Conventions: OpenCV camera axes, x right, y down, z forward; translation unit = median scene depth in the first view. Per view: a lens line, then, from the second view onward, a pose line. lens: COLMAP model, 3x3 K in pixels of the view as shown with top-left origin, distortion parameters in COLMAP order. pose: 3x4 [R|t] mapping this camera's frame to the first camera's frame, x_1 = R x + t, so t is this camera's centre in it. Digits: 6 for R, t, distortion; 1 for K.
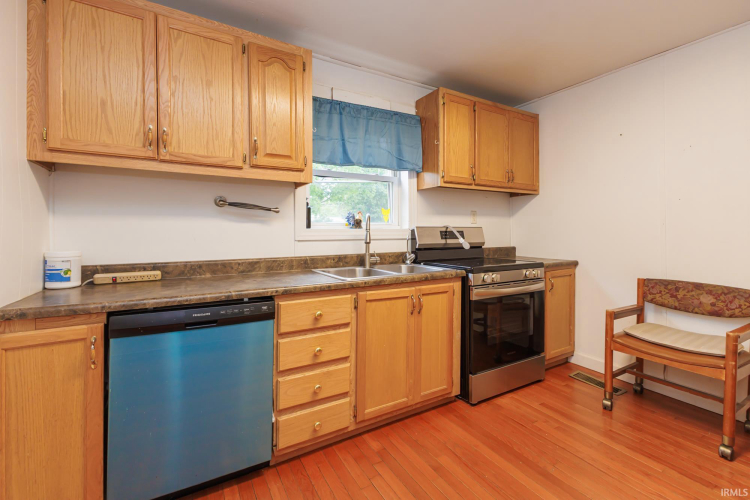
lens RADIAL K [[333.8, 0, 385.3], [0, 333.8, 234.6], [0, 0, 1]] dist [0.009889, -0.002163]
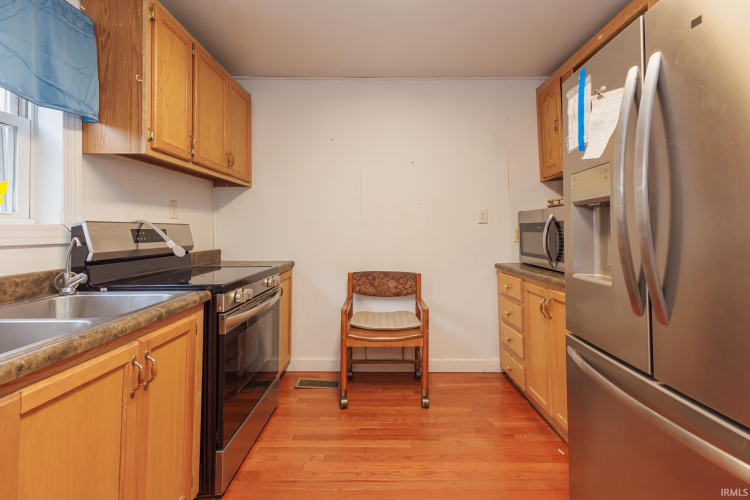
lens RADIAL K [[333.8, 0, 386.1], [0, 333.8, 225.0], [0, 0, 1]] dist [0.009889, -0.002163]
pose [[0.528098, 0.014260, 0.849064, -0.122111], [0.008338, 0.999724, -0.021976, -0.001631], [-0.849142, 0.018684, 0.527833, 0.342950]]
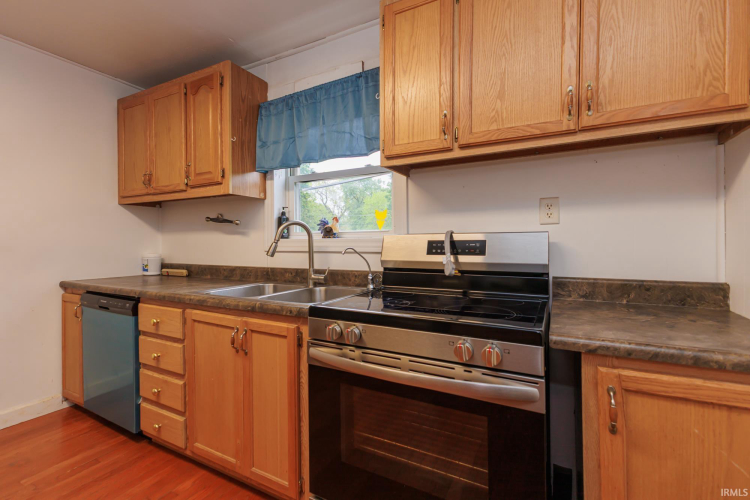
lens RADIAL K [[333.8, 0, 403.3], [0, 333.8, 247.1], [0, 0, 1]] dist [0.009889, -0.002163]
pose [[0.513334, 0.010448, -0.858125, 0.749722], [-0.004327, 0.999945, 0.009586, -0.005464], [0.858178, -0.001207, 0.513351, 0.769700]]
